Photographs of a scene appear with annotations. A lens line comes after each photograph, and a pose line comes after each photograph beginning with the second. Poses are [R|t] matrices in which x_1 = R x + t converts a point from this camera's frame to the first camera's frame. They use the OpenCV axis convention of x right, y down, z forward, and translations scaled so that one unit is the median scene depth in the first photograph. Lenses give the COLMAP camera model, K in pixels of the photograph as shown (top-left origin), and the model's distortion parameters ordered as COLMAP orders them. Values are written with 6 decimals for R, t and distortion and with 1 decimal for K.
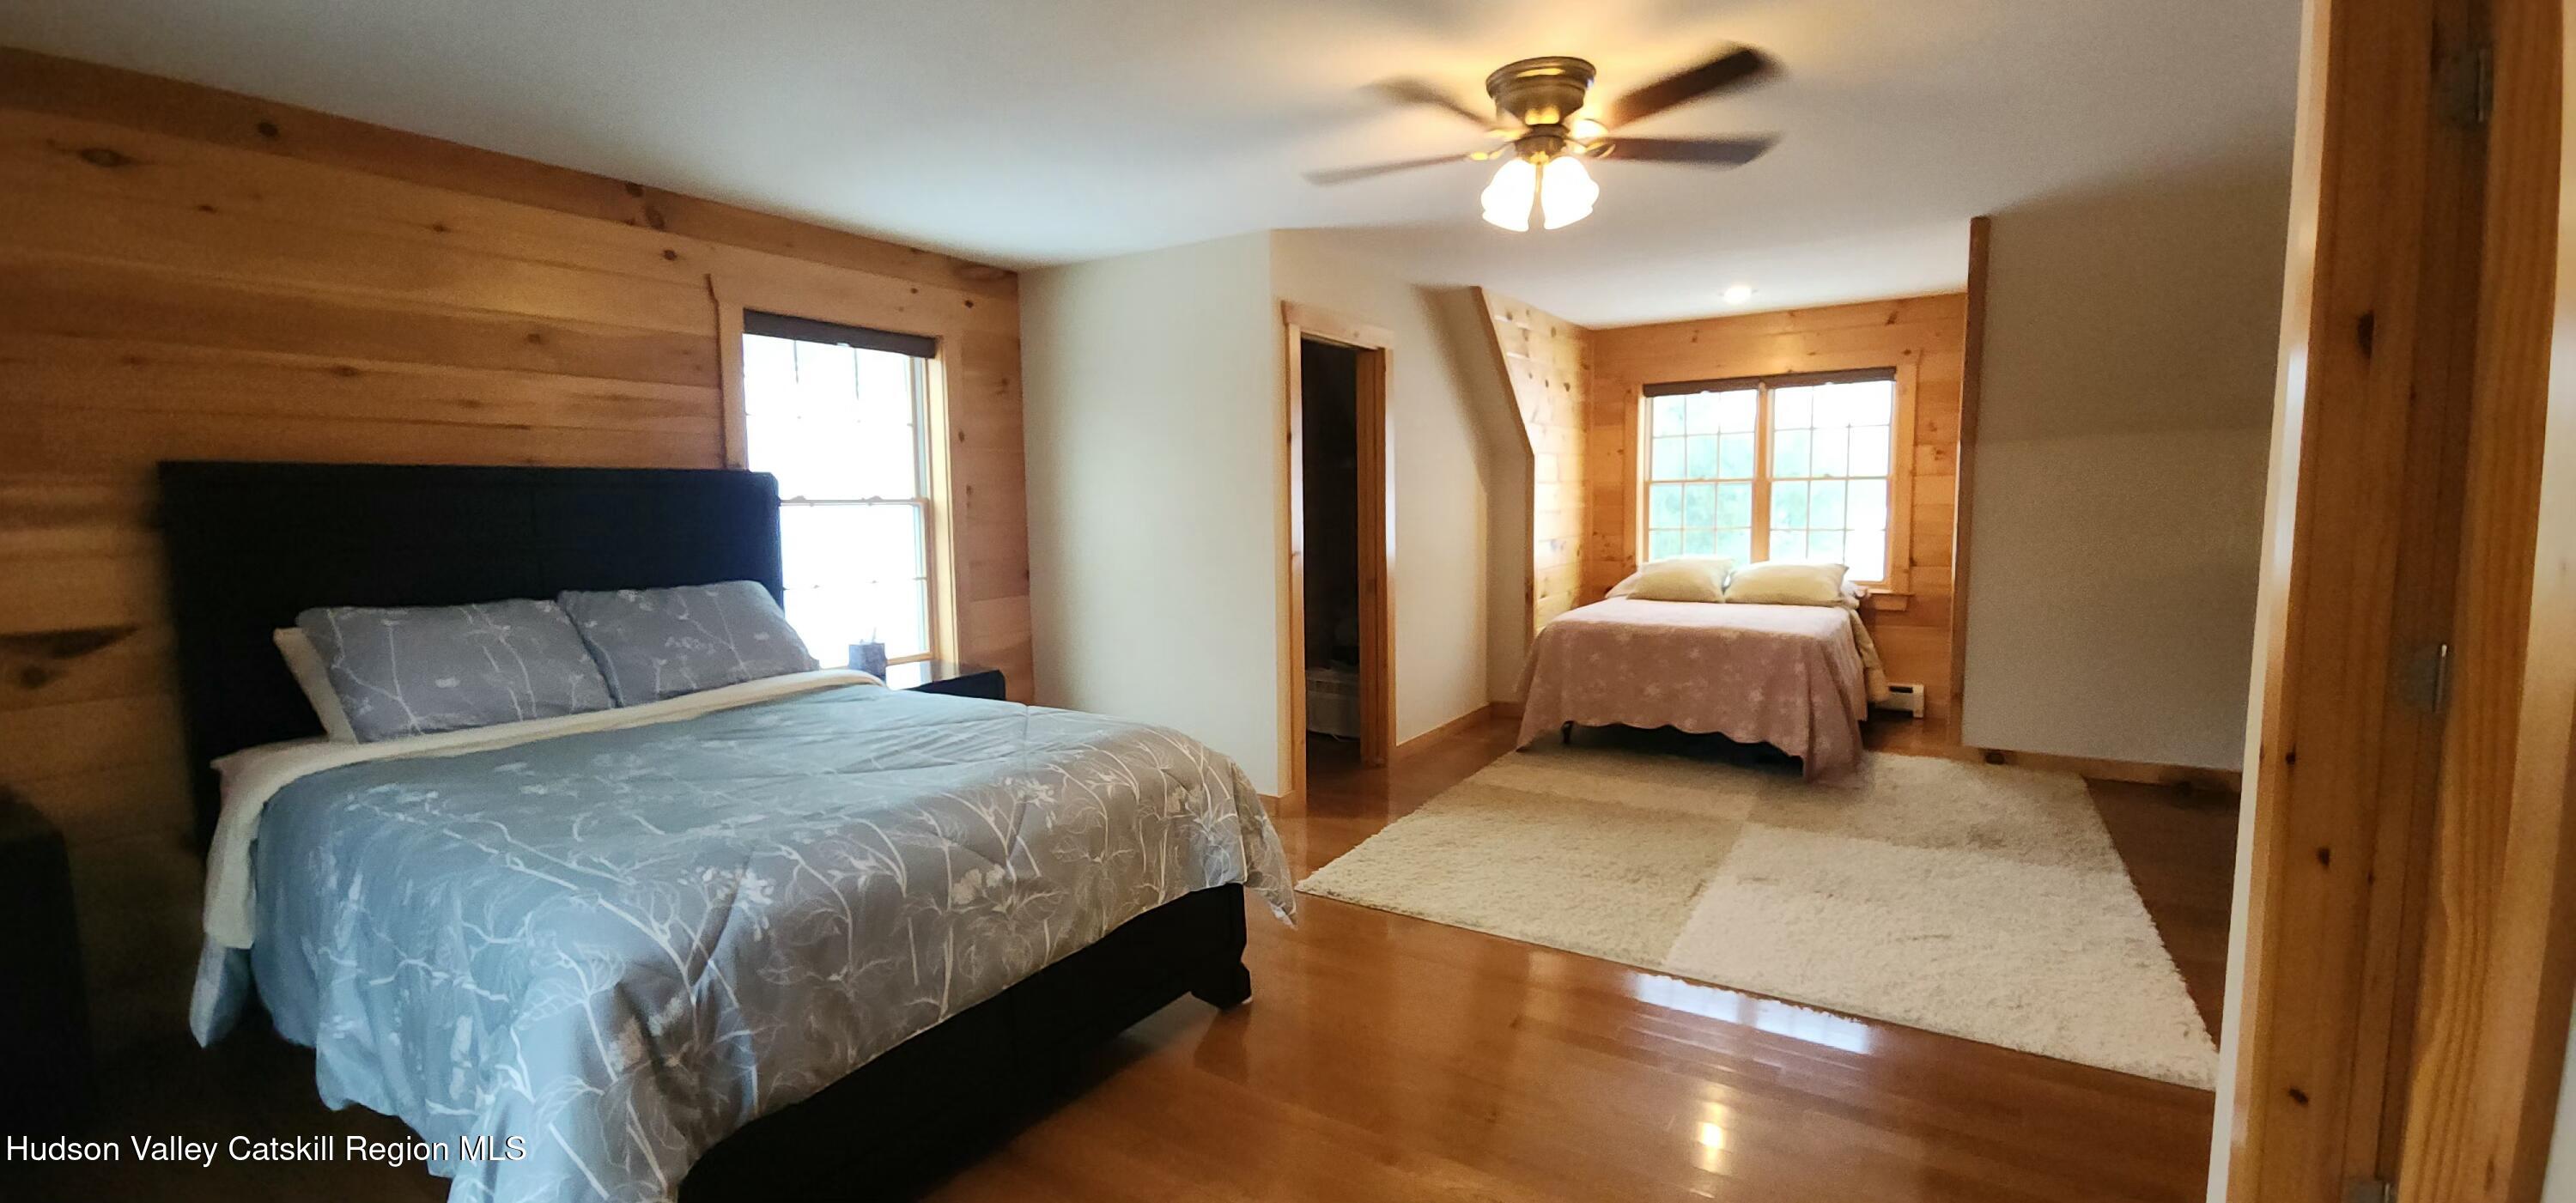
lens RADIAL K [[1053.6, 0, 1278.6], [0, 1053.6, 606.9], [0, 0, 1]] dist [0.002529, -0.000514]
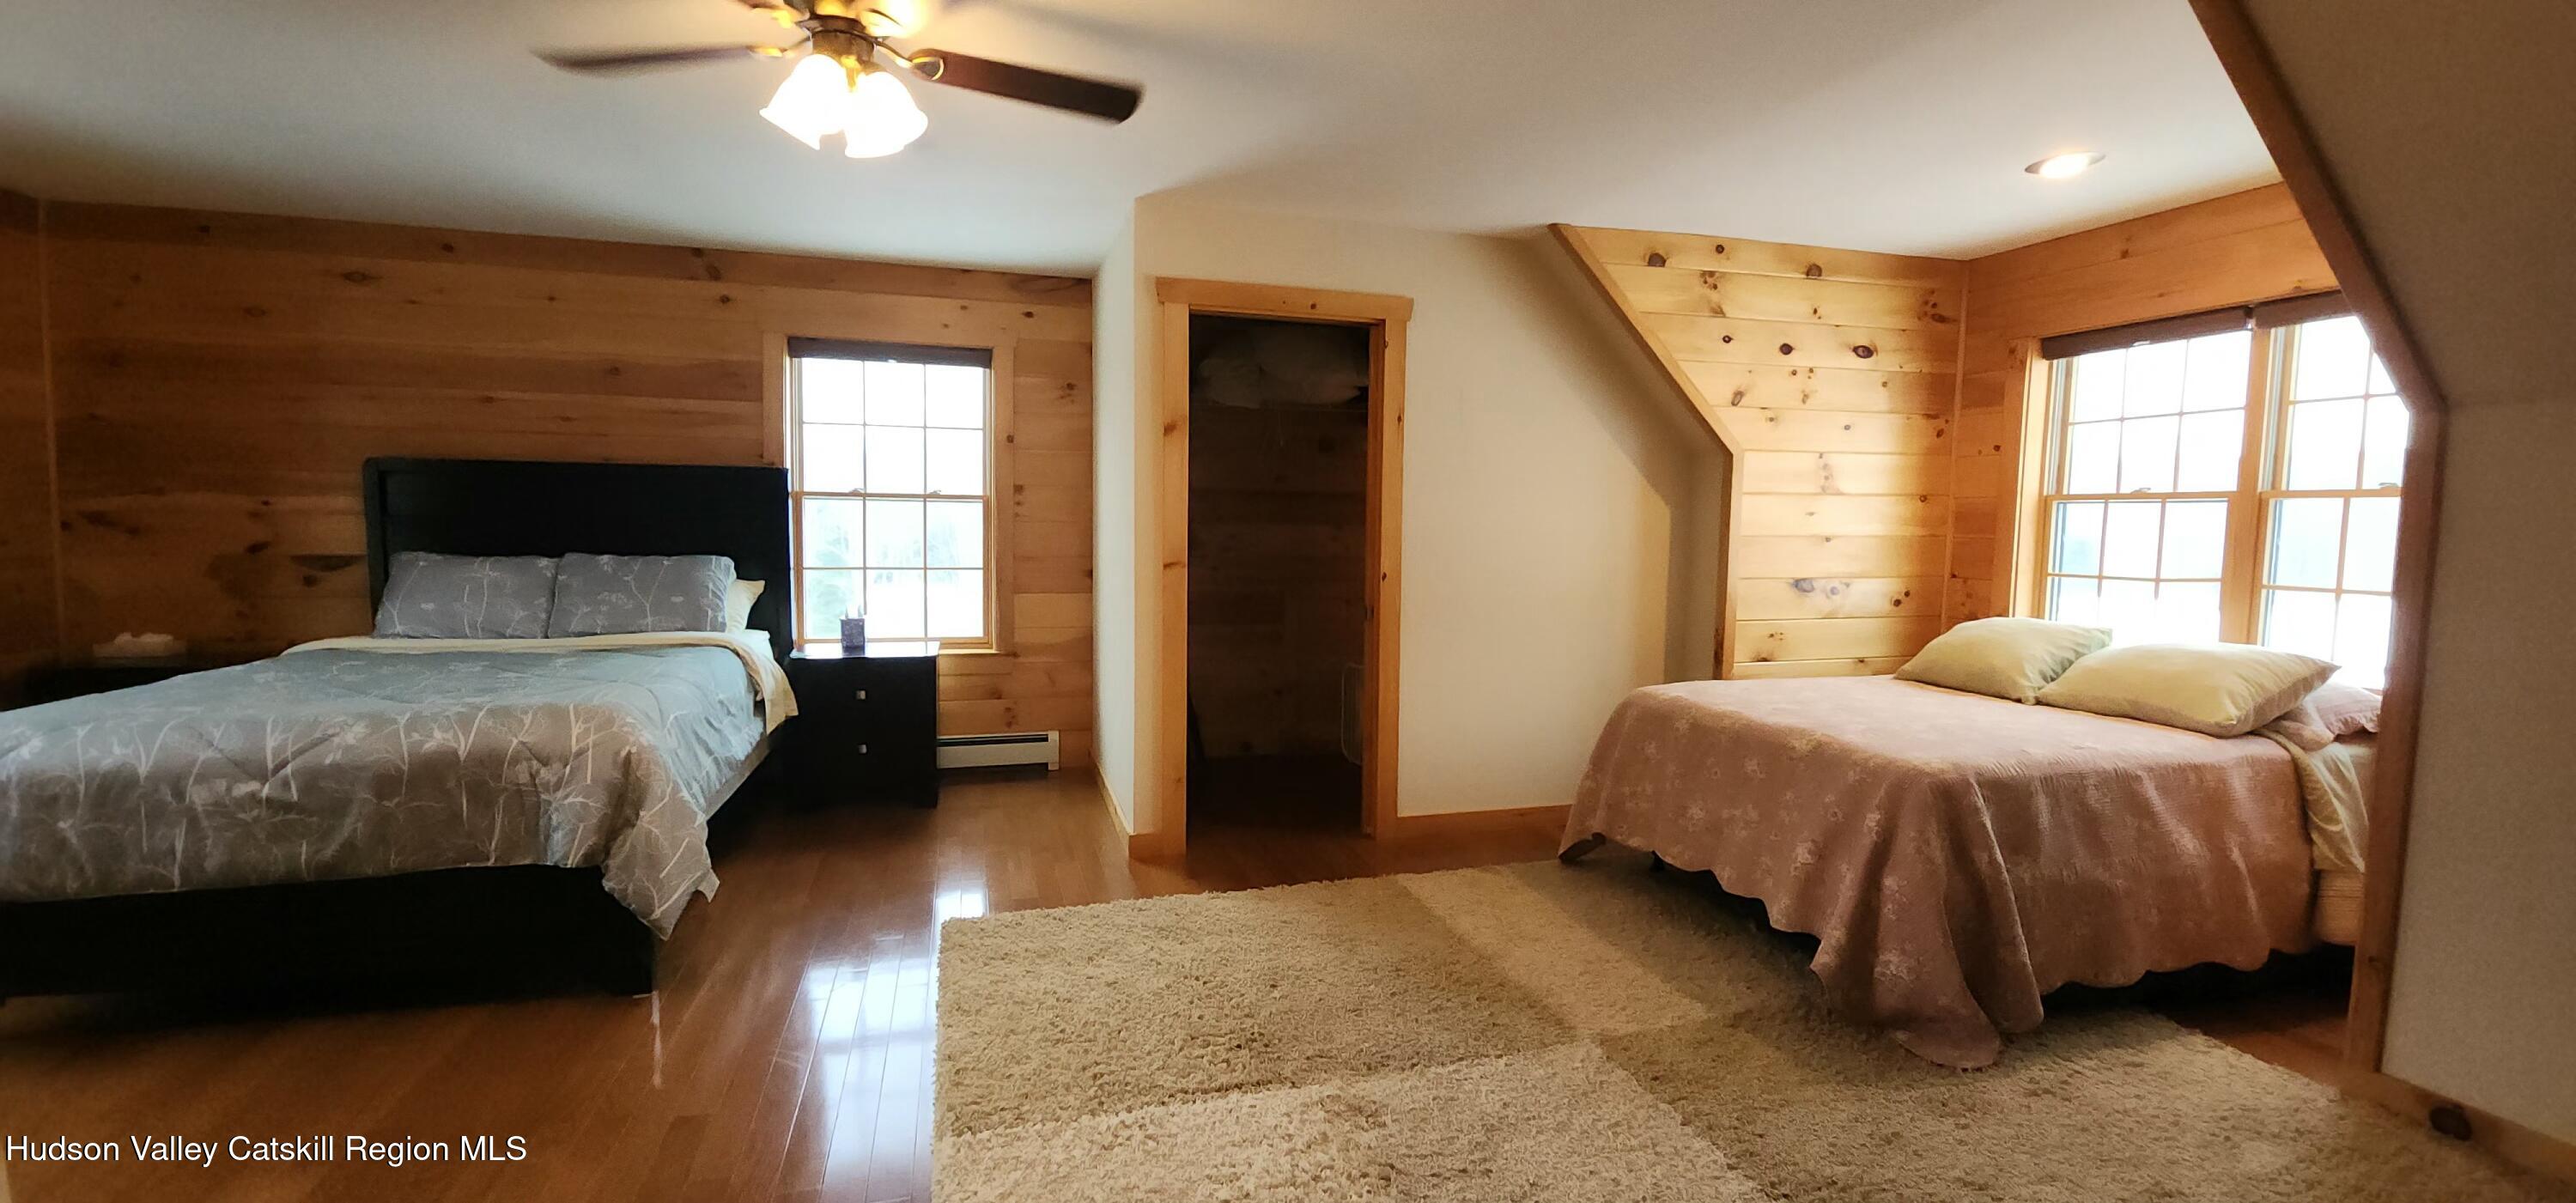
lens RADIAL K [[1053.6, 0, 1278.6], [0, 1053.6, 606.9], [0, 0, 1]] dist [0.002529, -0.000514]
pose [[0.759821, 0.081784, -0.644968, 0.673228], [-0.092285, 0.995578, 0.017524, -0.039661], [0.643550, 0.046206, 0.764008, 0.402429]]
